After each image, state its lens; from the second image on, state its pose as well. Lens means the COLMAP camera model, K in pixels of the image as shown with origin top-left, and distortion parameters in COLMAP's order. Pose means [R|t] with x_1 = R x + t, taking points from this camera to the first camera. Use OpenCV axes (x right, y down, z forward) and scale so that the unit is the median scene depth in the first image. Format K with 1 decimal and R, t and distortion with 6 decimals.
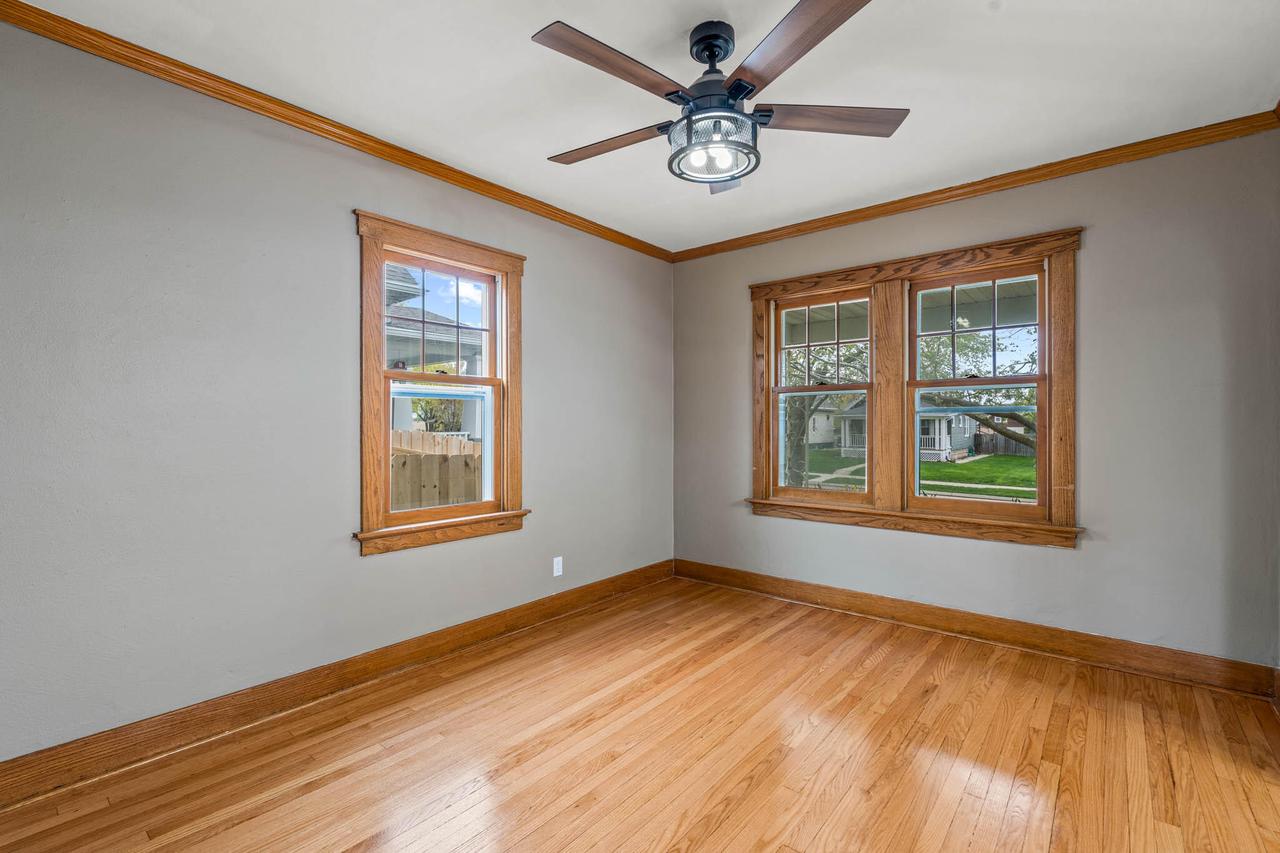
lens RADIAL K [[561.9, 0, 640.5], [0, 561.9, 424.1], [0, 0, 1]] dist [-0.002637, -0.000006]
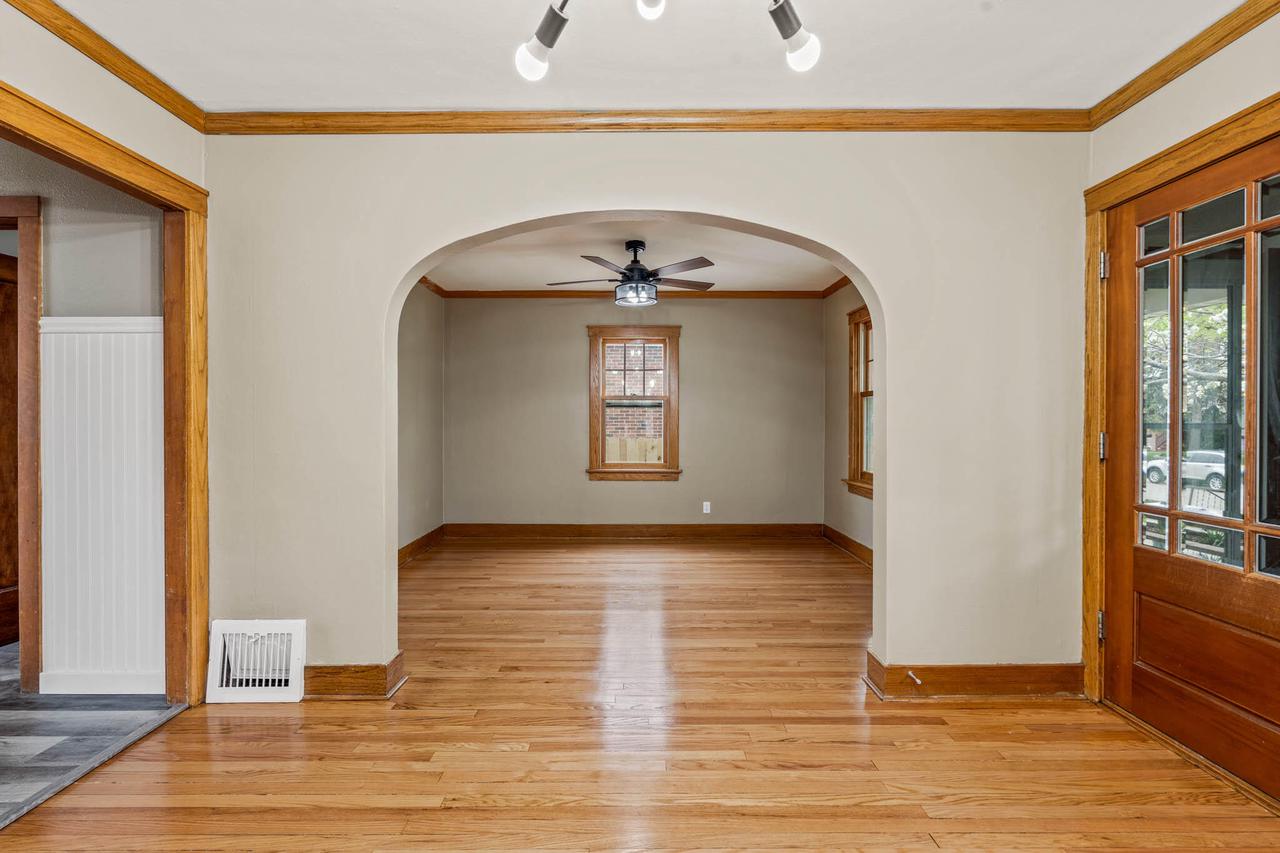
lens RADIAL K [[559.9, 0, 637.3], [0, 559.9, 424.1], [0, 0, 1]] dist [-0.002141, 0.000032]
pose [[0.642864, 0.006942, -0.765949, 1.044008], [-0.001302, 0.999967, 0.007971, -0.004127], [0.765979, -0.004127, 0.642852, -0.225946]]
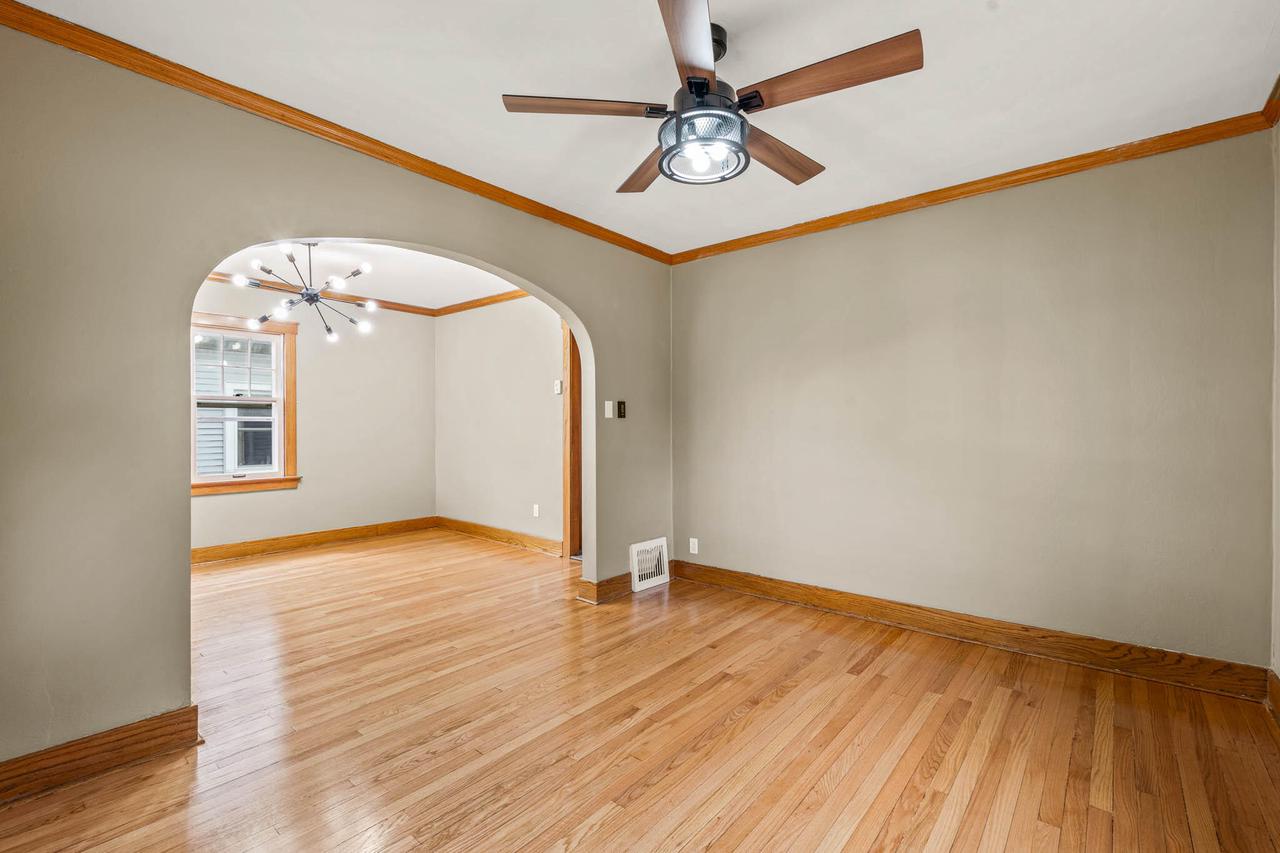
lens RADIAL K [[561.9, 0, 640.5], [0, 561.9, 424.1], [0, 0, 1]] dist [-0.002637, -0.000006]
pose [[-0.999979, 0.005648, 0.003268, 0.145986], [0.005628, 0.999966, -0.005947, 0.004139], [-0.003301, -0.005928, -0.999977, 1.158059]]
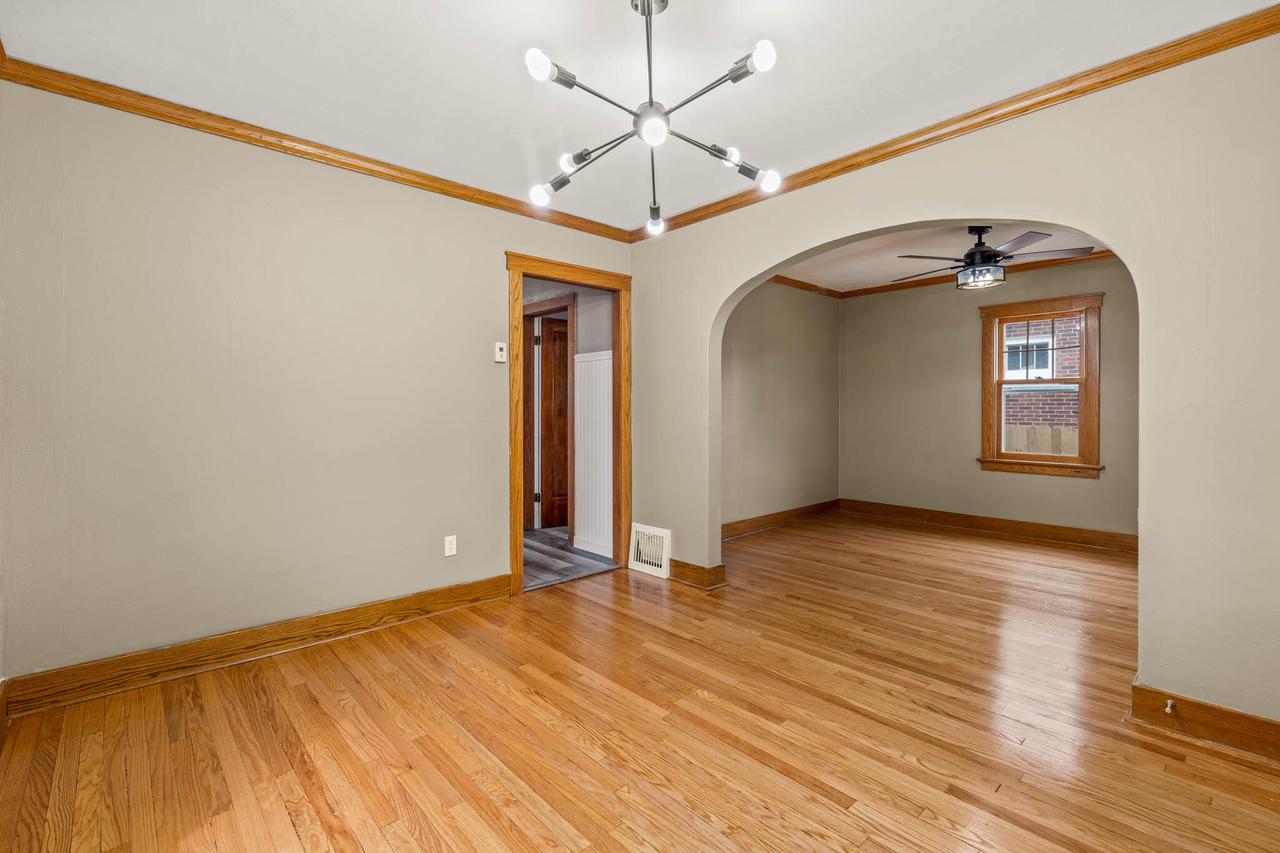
lens RADIAL K [[576.3, 0, 648.9], [0, 576.3, 411.1], [0, 0, 1]] dist [-0.001850, -0.000273]
pose [[-0.123676, 0.009206, -0.992280, 1.422220], [0.001980, 0.999957, 0.009030, -0.005787], [0.992321, -0.000848, -0.123689, 0.016402]]
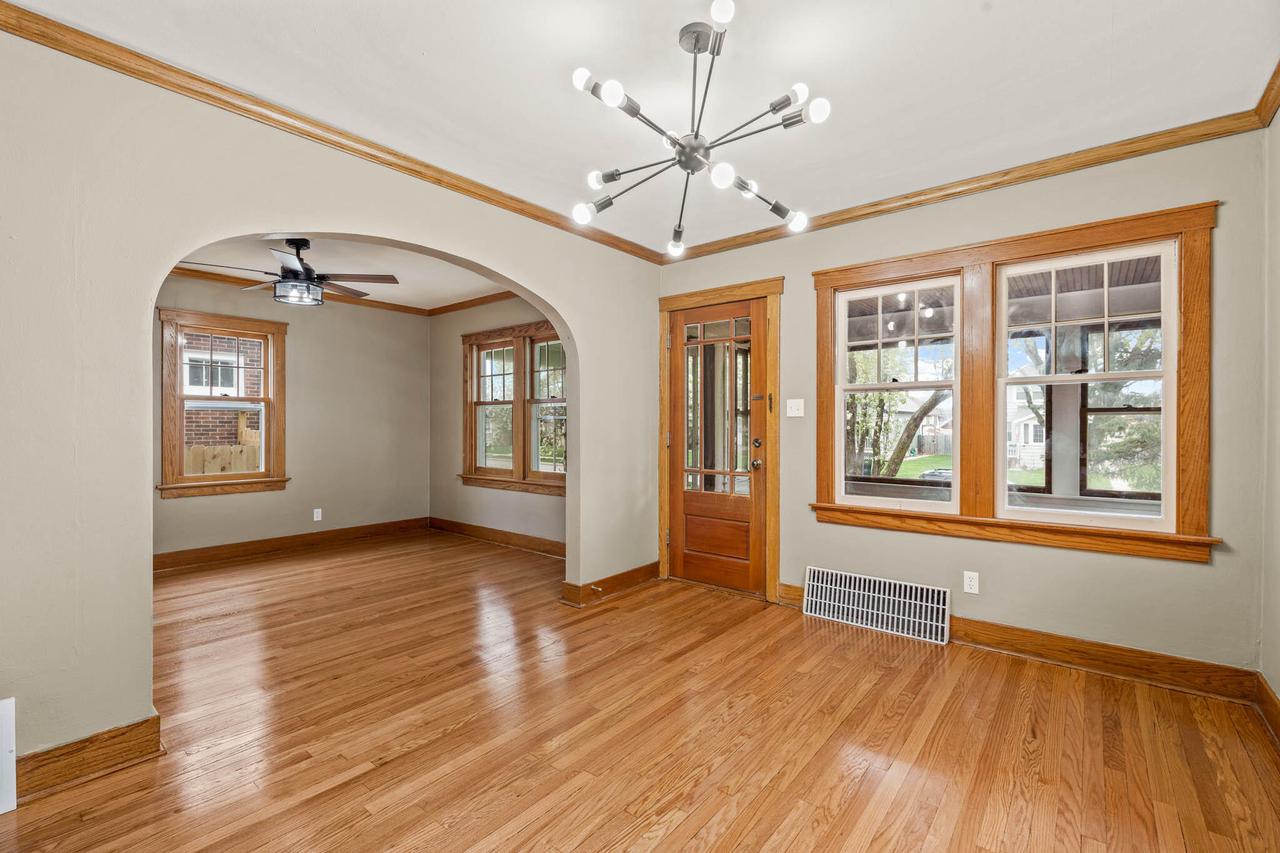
lens RADIAL K [[556.4, 0, 636.0], [0, 556.4, 429.7], [0, 0, 1]] dist [-0.003763, 0.000258]
pose [[0.999988, 0.003024, 0.003942, 0.799817], [-0.003058, 0.999958, 0.008663, -0.004915], [-0.003916, -0.008675, 0.999955, -0.618480]]
